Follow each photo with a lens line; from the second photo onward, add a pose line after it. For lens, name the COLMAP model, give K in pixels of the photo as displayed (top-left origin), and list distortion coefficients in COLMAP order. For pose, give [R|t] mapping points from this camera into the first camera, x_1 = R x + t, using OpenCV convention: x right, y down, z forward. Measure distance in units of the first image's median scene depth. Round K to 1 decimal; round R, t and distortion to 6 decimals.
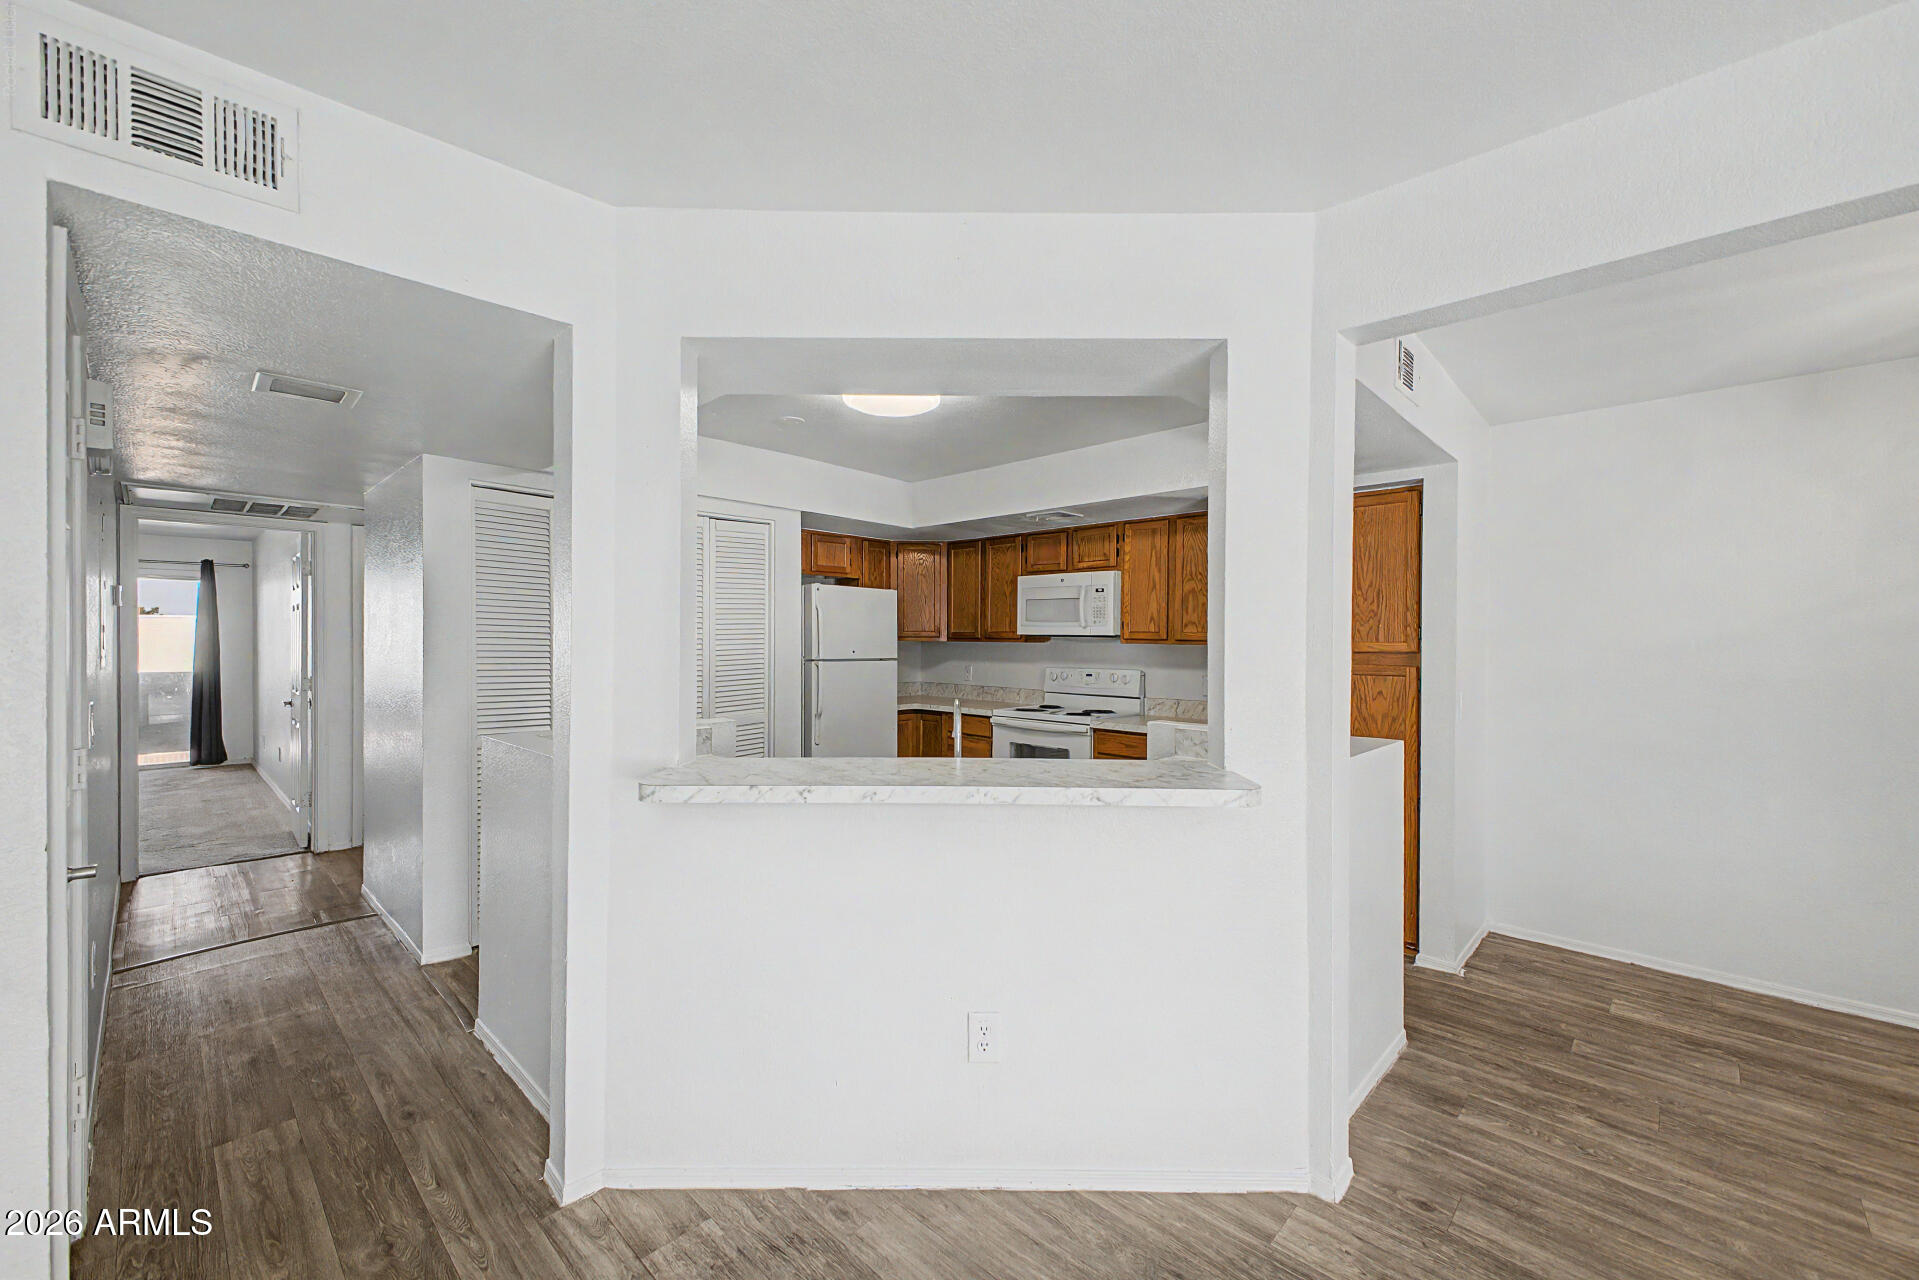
lens RADIAL K [[758.2, 0, 962.5], [0, 758.2, 640.0], [0, 0, 1]] dist [0.014485, -0.000029]
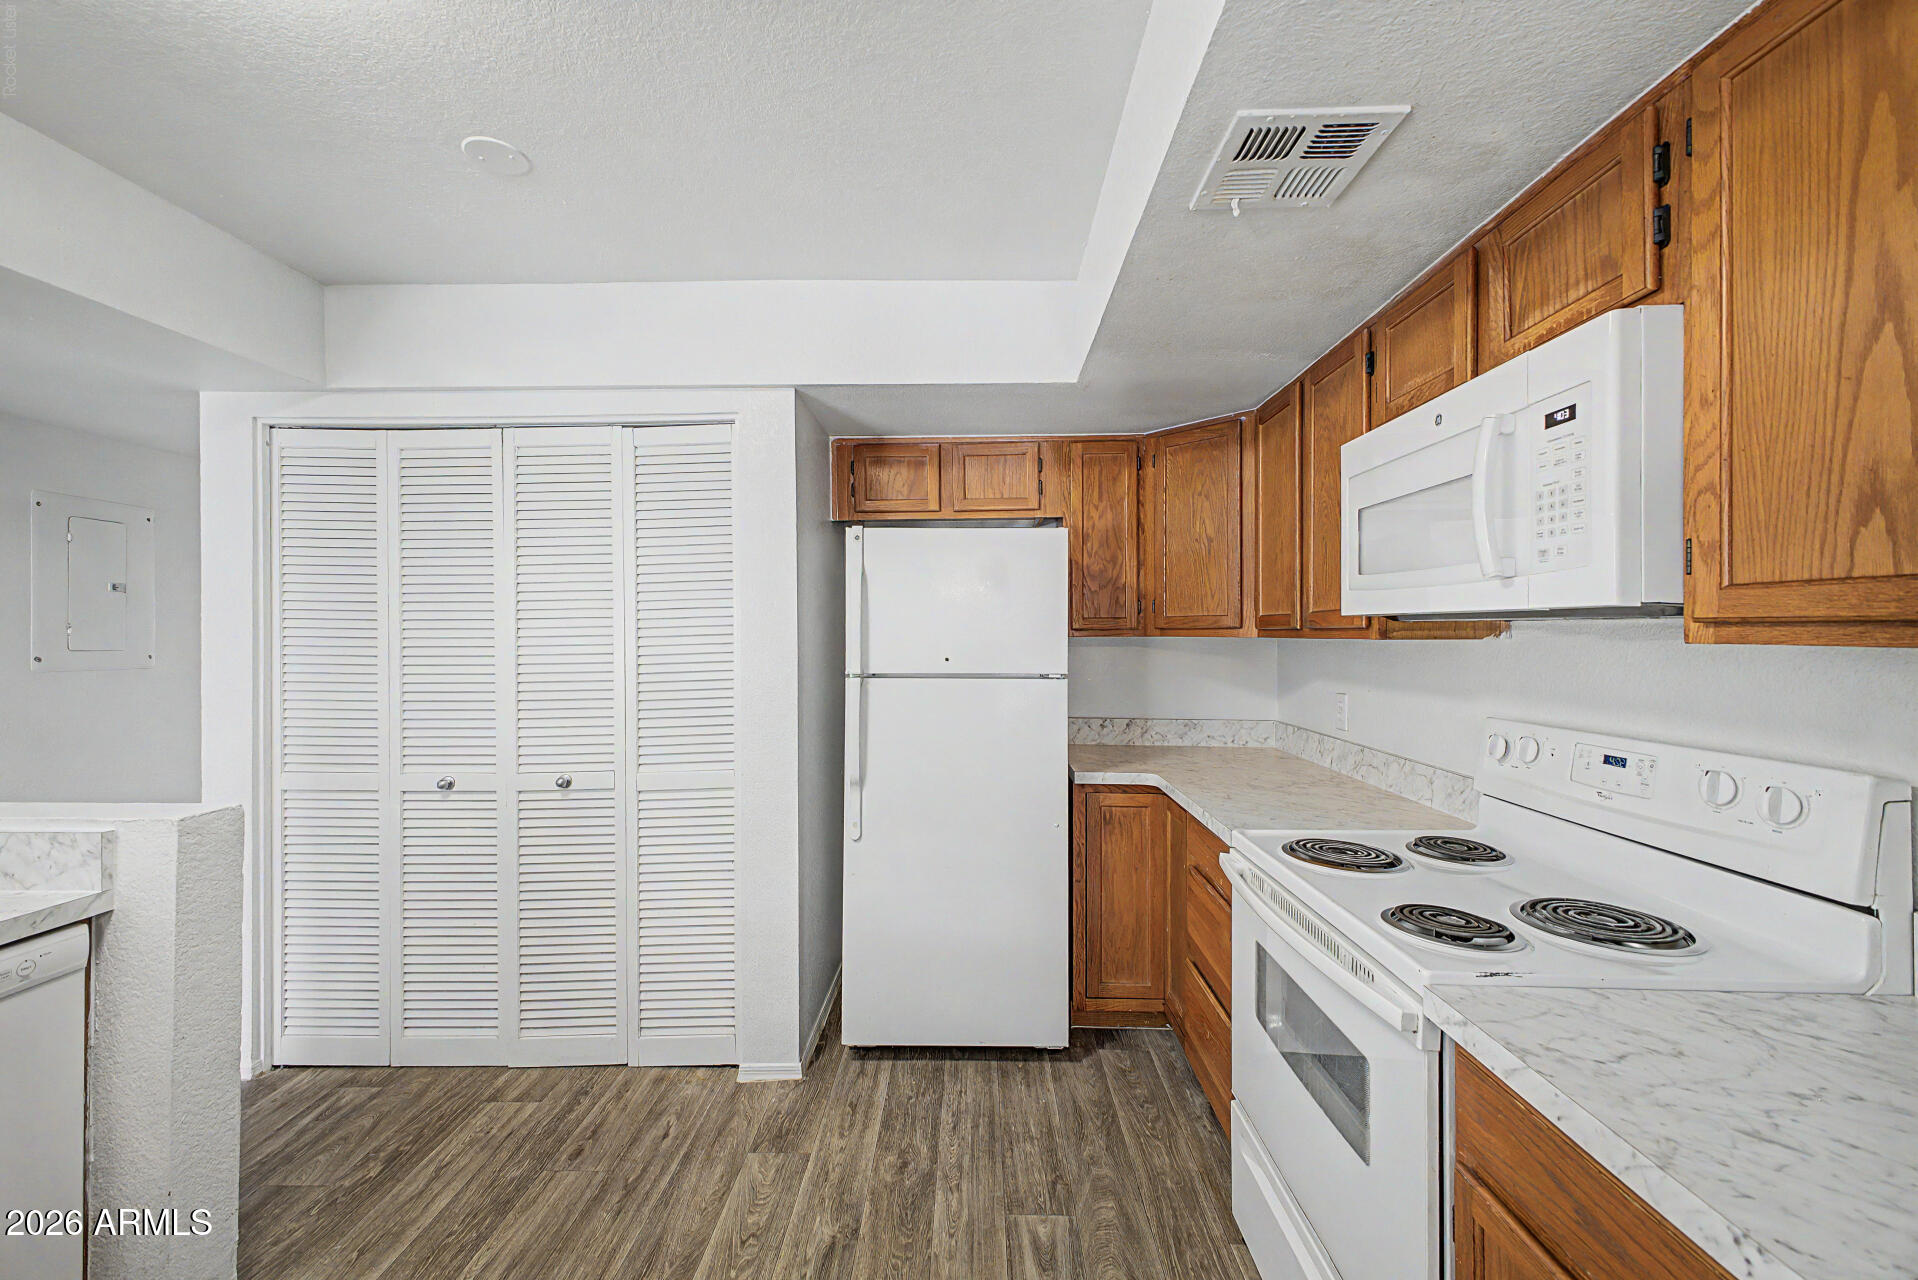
lens RADIAL K [[757.8, 0, 956.7], [0, 757.8, 630.0], [0, 0, 1]] dist [0.014485, -0.000029]
pose [[0.657608, -0.013572, -0.753238, 0.237669], [0.003840, 0.999885, -0.014664, 0.003837], [0.753351, 0.006751, 0.657585, 0.703922]]
